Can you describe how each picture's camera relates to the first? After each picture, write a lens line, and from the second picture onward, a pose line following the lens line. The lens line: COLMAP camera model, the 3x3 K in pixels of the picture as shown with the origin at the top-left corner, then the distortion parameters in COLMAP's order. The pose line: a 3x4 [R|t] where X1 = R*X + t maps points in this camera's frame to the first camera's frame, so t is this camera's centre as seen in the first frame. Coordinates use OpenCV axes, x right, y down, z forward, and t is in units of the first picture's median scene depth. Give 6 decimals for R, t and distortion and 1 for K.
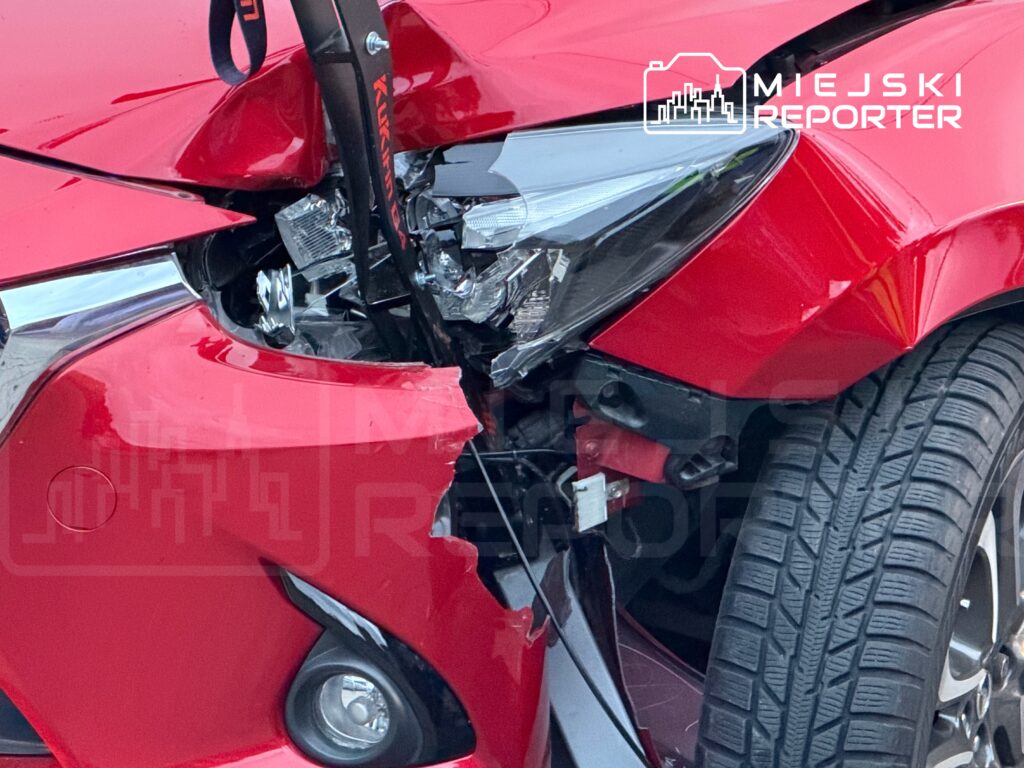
lens RADIAL K [[5574.5, 0, 516.2], [0, 5574.5, 381.6], [0, 0, 1]] dist [0.263214, 0.000000]
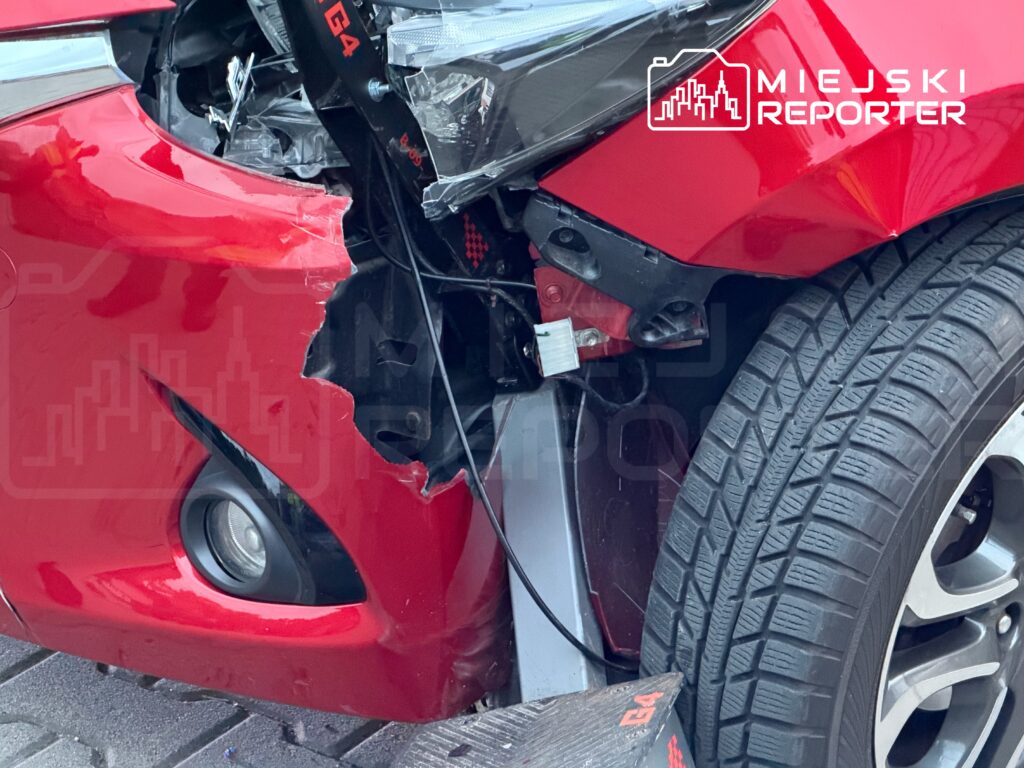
lens RADIAL K [[3171.4, 0, 513.6], [0, 3171.4, 379.4], [0, 0, 1]] dist [0.175107, 0.000000]
pose [[0.913177, 0.160157, -0.374778, 0.206342], [-0.102273, 0.980180, 0.169670, -0.062188], [0.394523, -0.116609, 0.911457, 0.523168]]
